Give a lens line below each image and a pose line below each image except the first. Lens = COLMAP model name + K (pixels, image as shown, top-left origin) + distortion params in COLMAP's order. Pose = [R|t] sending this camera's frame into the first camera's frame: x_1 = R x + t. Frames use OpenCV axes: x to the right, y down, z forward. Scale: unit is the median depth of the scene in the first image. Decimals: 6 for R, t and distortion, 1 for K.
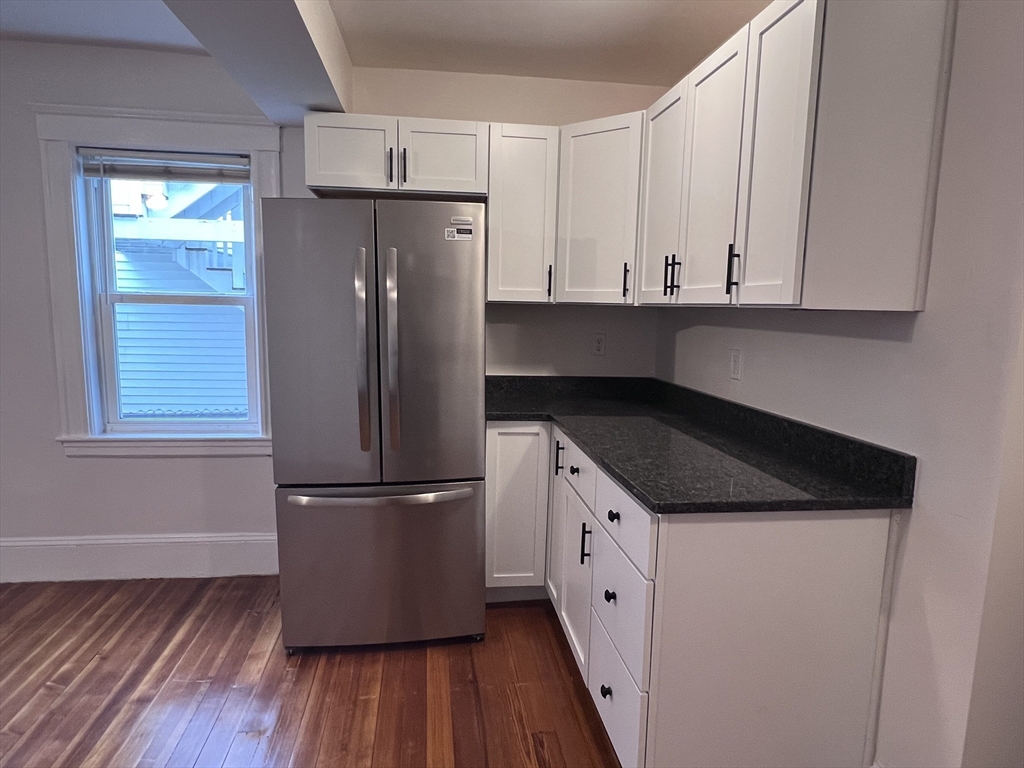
lens RADIAL K [[592.5, 0, 511.6], [0, 592.5, 382.6], [0, 0, 1]] dist [0.000227, -0.000796]
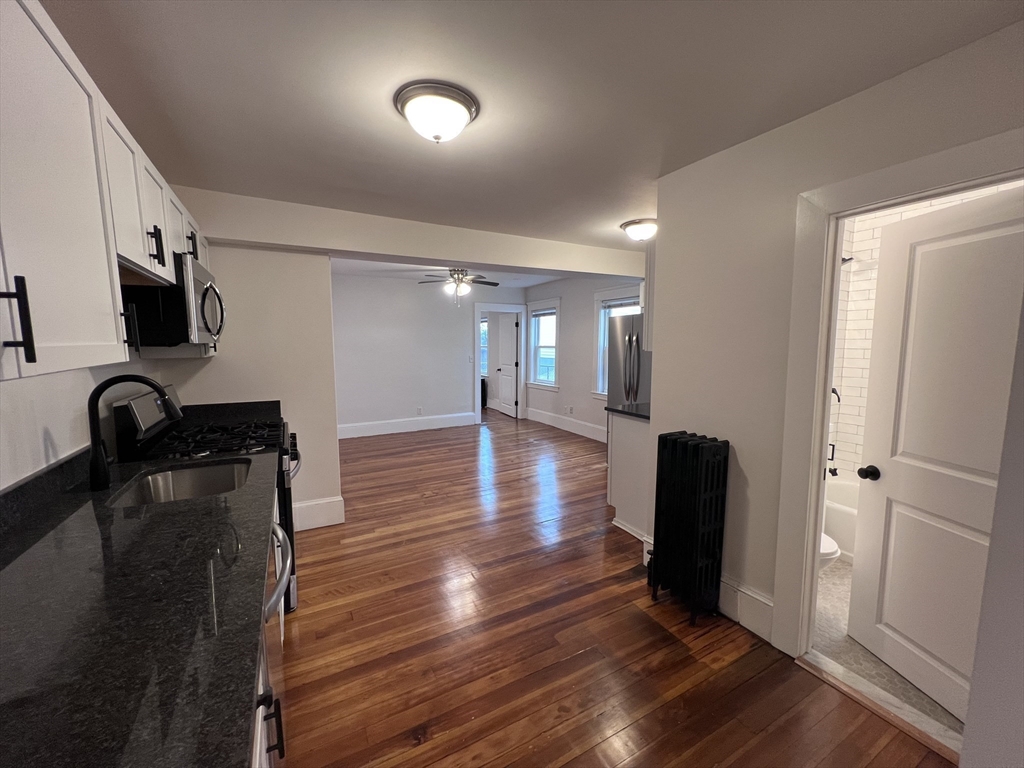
lens RADIAL K [[408.0, 0, 511.2], [0, 408.0, 387.5], [0, 0, 1]] dist [-0.002899, -0.000181]
pose [[0.345763, 0.077665, -0.935102, 1.318454], [-0.112409, 0.992820, 0.040895, 0.032759], [0.931564, 0.090974, 0.352010, -0.205732]]
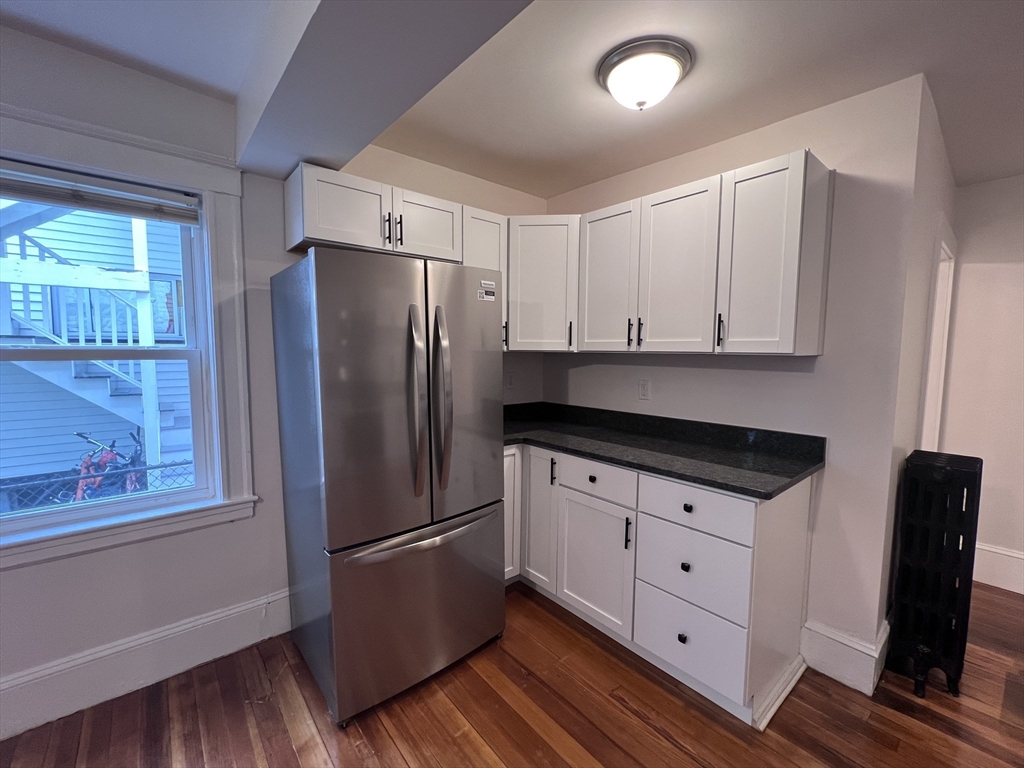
lens RADIAL K [[419.0, 0, 511.7], [0, 419.0, 383.0], [0, 0, 1]] dist [-0.002333, 0.000261]
pose [[0.845443, -0.059163, 0.530779, -0.444061], [0.080442, 0.996614, -0.017044, -0.052497], [-0.527973, 0.057106, 0.847339, 0.247965]]
